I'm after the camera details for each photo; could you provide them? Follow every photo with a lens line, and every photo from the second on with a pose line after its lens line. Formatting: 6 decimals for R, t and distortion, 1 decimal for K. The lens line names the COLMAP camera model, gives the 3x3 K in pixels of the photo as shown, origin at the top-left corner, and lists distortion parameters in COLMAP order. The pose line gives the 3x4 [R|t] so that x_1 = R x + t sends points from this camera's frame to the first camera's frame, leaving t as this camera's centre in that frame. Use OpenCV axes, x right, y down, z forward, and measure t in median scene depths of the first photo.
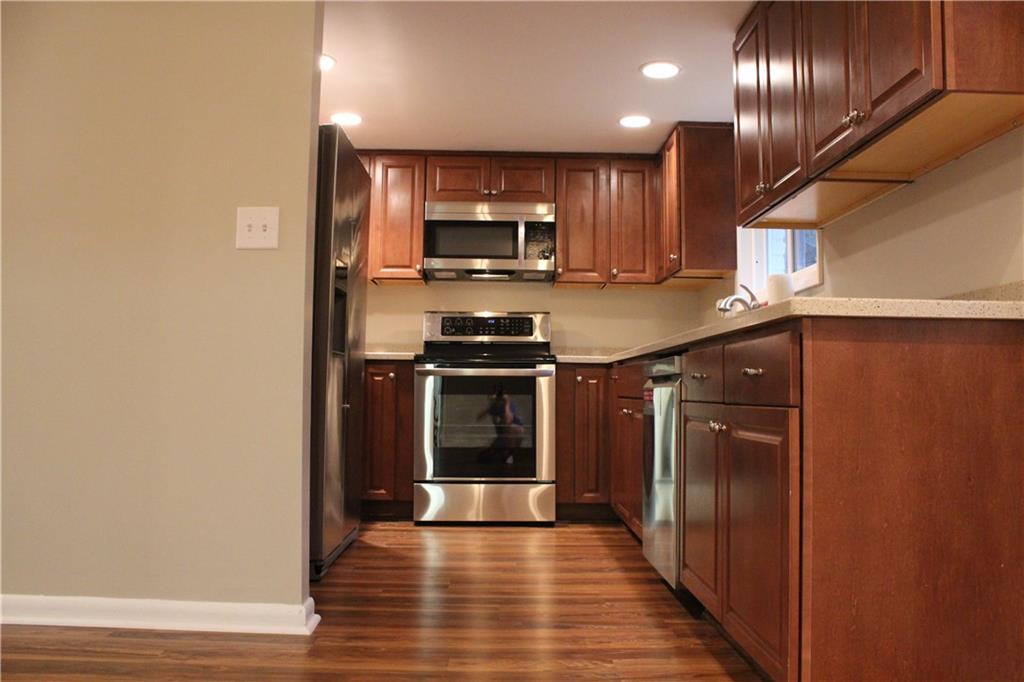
lens RADIAL K [[856.1, 0, 512.0], [0, 856.1, 341.0], [0, 0, 1]] dist [-0.168516, 0.137796]
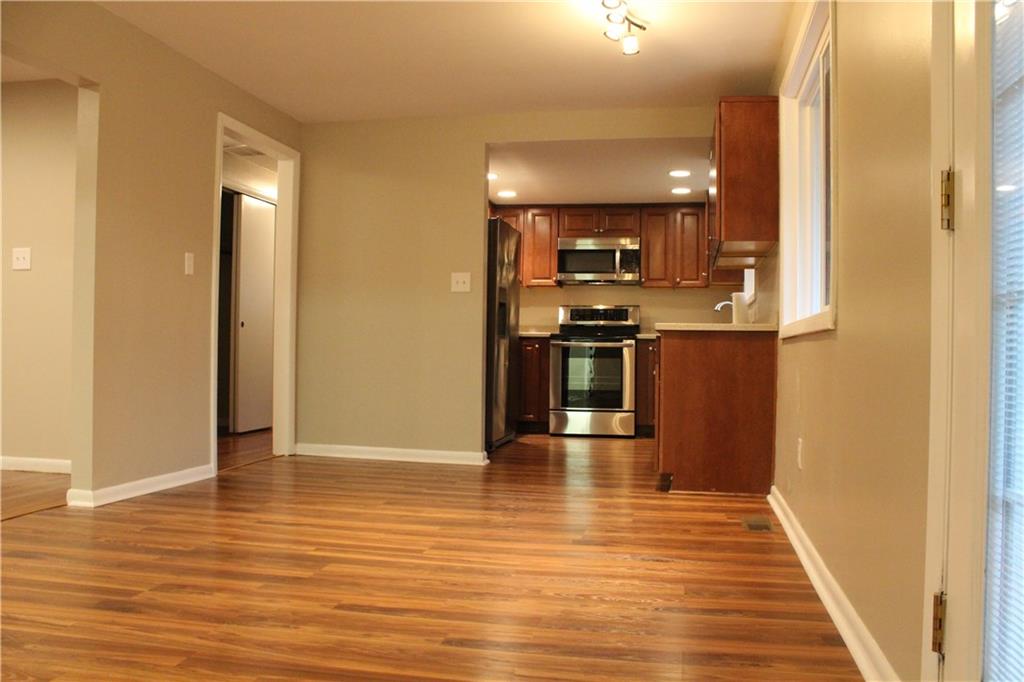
lens RADIAL K [[856.1, 0, 512.0], [0, 856.1, 341.0], [0, 0, 1]] dist [-0.168516, 0.137796]
pose [[0.976781, 0.001644, -0.214234, 0.165827], [0.007535, 0.999088, 0.042023, -0.039927], [0.214107, -0.042662, 0.975878, -0.624984]]
